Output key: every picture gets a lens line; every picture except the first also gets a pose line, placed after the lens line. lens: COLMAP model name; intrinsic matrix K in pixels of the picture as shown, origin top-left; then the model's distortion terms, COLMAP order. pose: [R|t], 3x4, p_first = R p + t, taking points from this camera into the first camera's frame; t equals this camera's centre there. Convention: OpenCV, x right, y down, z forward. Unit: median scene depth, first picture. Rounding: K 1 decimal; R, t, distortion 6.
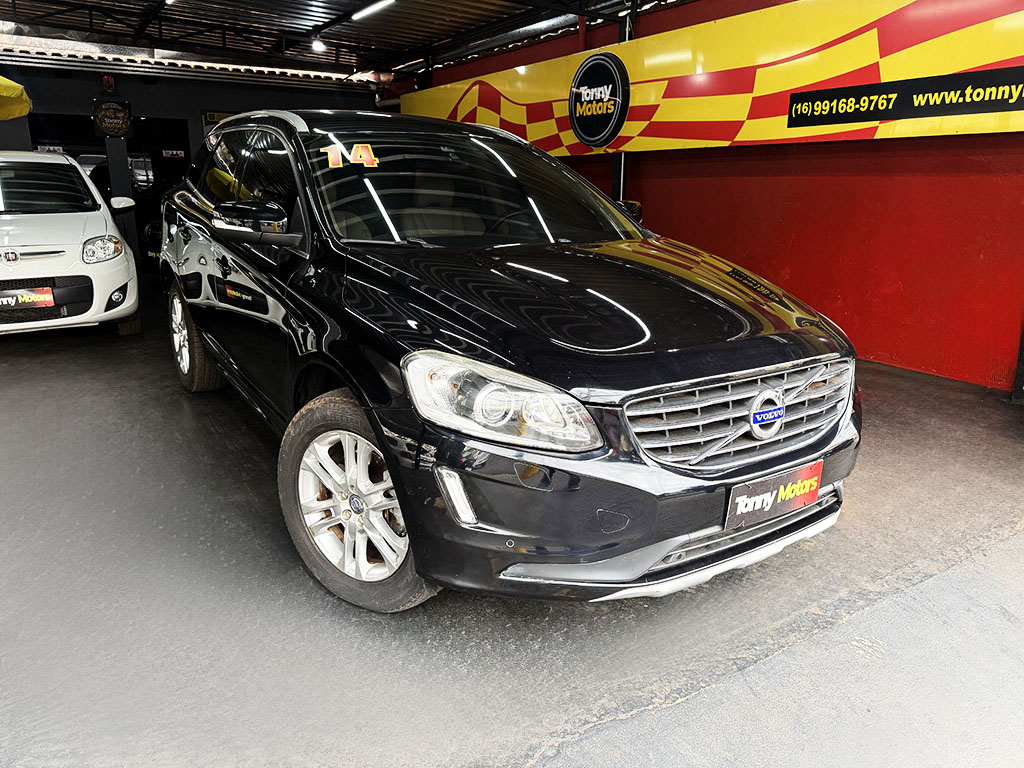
lens RADIAL K [[768.6, 0, 512.0], [0, 768.6, 384.0], [0, 0, 1]] dist [0.006725, 0.005518]
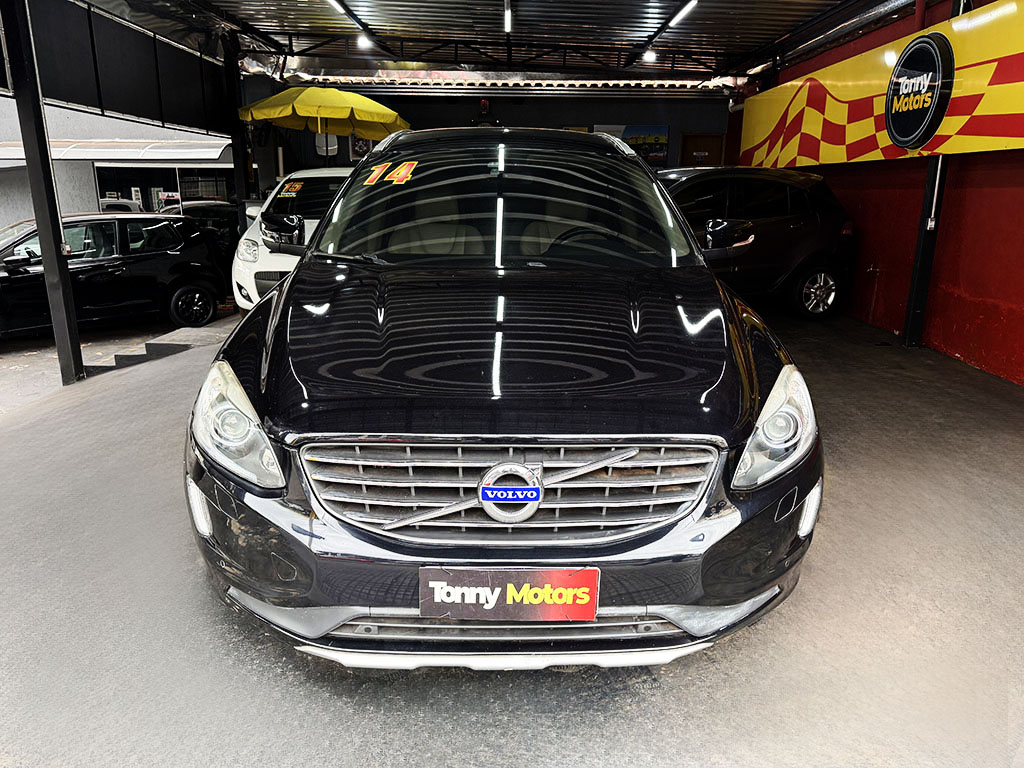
lens RADIAL K [[742.2, 0, 512.0], [0, 742.2, 384.0], [0, 0, 1]] dist [0.081793, -0.082795]
pose [[0.839378, 0.140601, -0.525048, 0.224268], [-0.140637, 0.989250, 0.040076, -0.032688], [0.525038, 0.040203, 0.850129, 0.100068]]
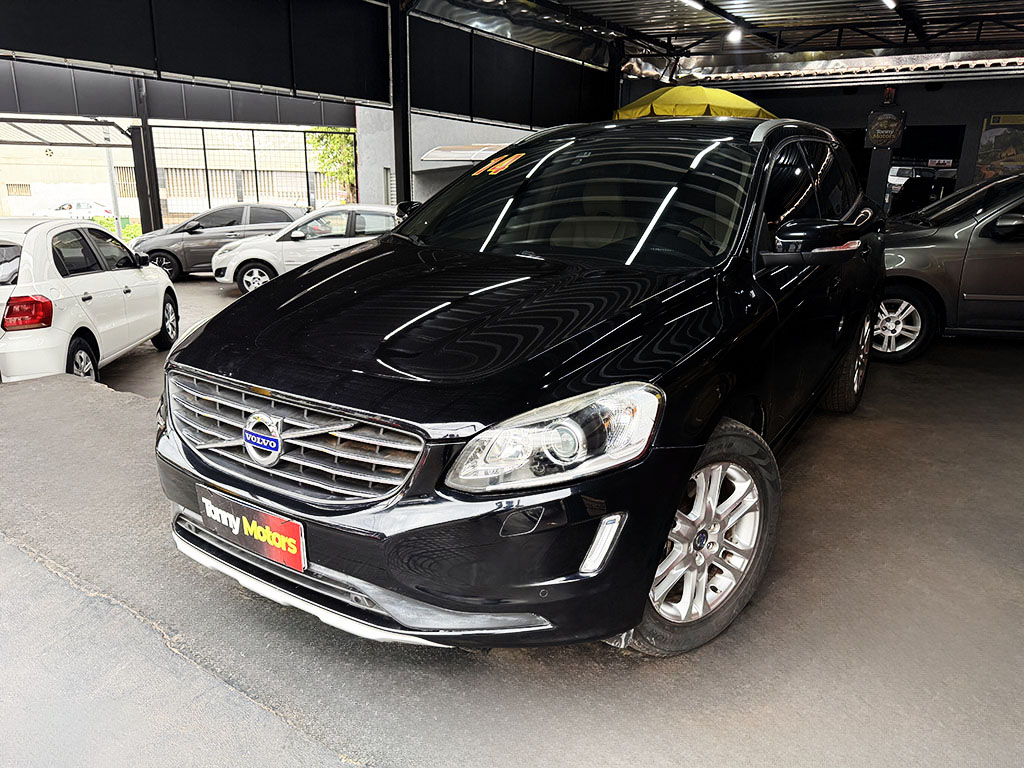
lens RADIAL K [[768.6, 0, 512.0], [0, 768.6, 384.0], [0, 0, 1]] dist [0.006725, 0.005518]
pose [[0.377734, 0.241740, -0.893800, 0.383354], [-0.254197, 0.955301, 0.150946, -0.073092], [0.890338, 0.170184, 0.422299, 0.265865]]
